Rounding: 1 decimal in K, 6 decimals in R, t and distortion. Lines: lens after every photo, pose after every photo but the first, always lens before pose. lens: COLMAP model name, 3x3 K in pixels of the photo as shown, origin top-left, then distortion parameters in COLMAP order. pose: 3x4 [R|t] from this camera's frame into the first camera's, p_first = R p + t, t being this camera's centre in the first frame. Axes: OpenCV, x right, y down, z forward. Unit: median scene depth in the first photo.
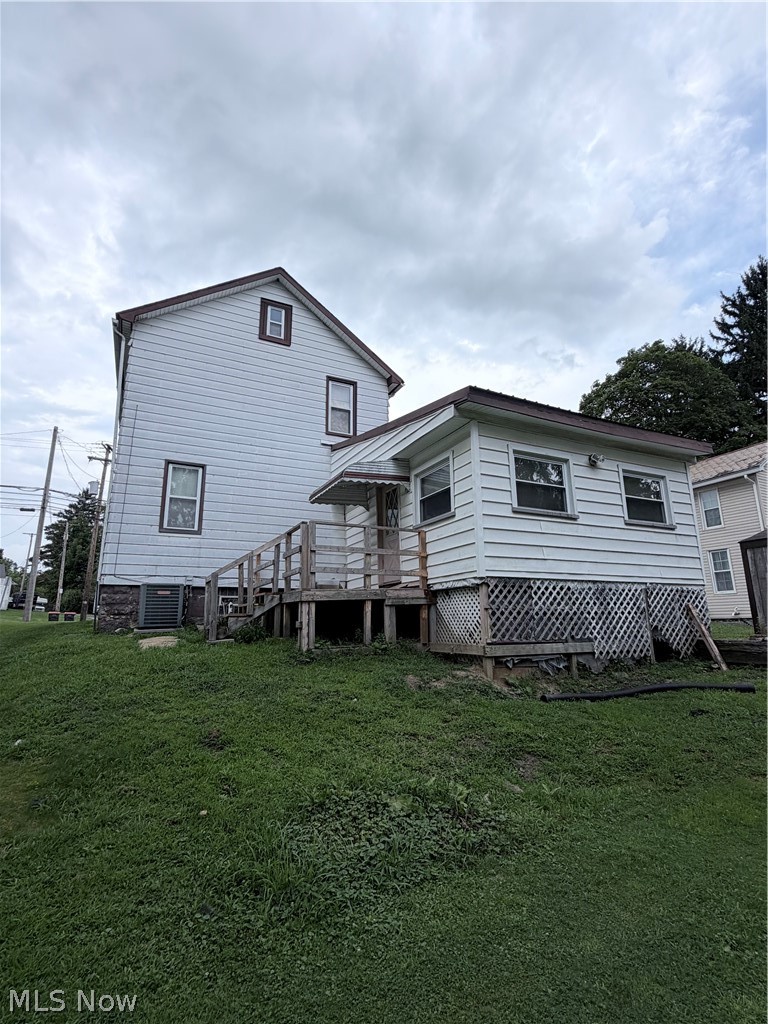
lens RADIAL K [[506.5, 0, 380.6], [0, 506.5, 512.8], [0, 0, 1]] dist [-0.002755, -0.000022]
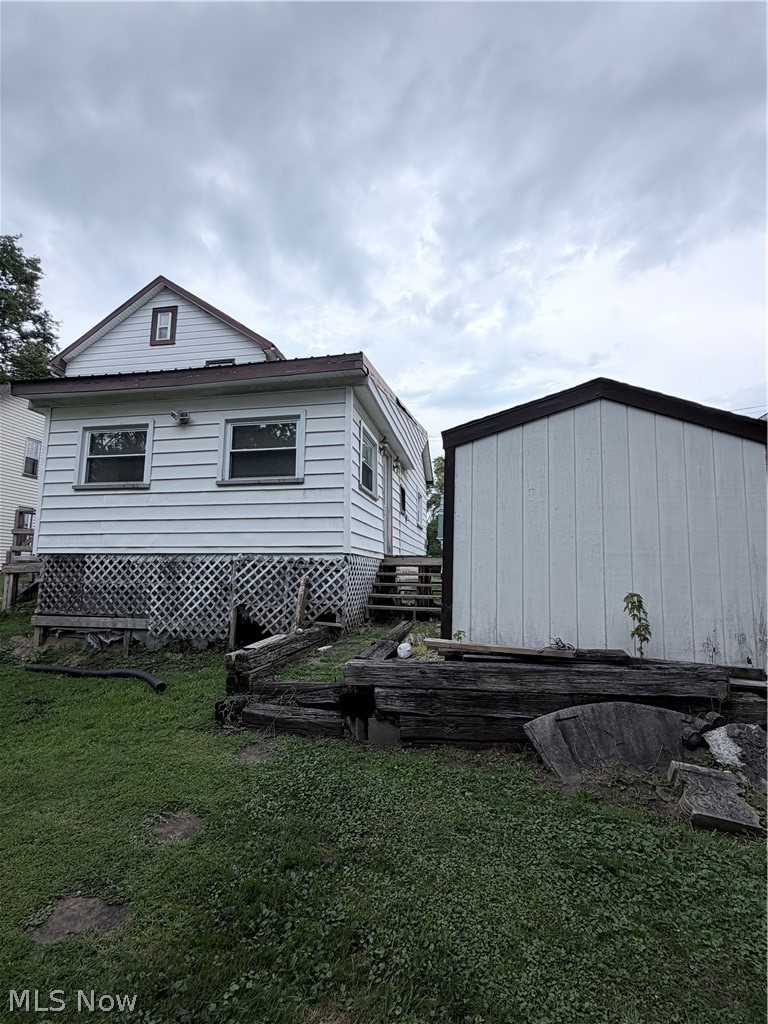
lens RADIAL K [[506.5, 0, 381.6], [0, 506.5, 513.0], [0, 0, 1]] dist [-0.002755, -0.000022]
pose [[0.802129, -0.060576, -0.594071, 1.267748], [0.113313, 0.992207, 0.051825, 0.057778], [0.586302, -0.108886, 0.802741, 0.492490]]
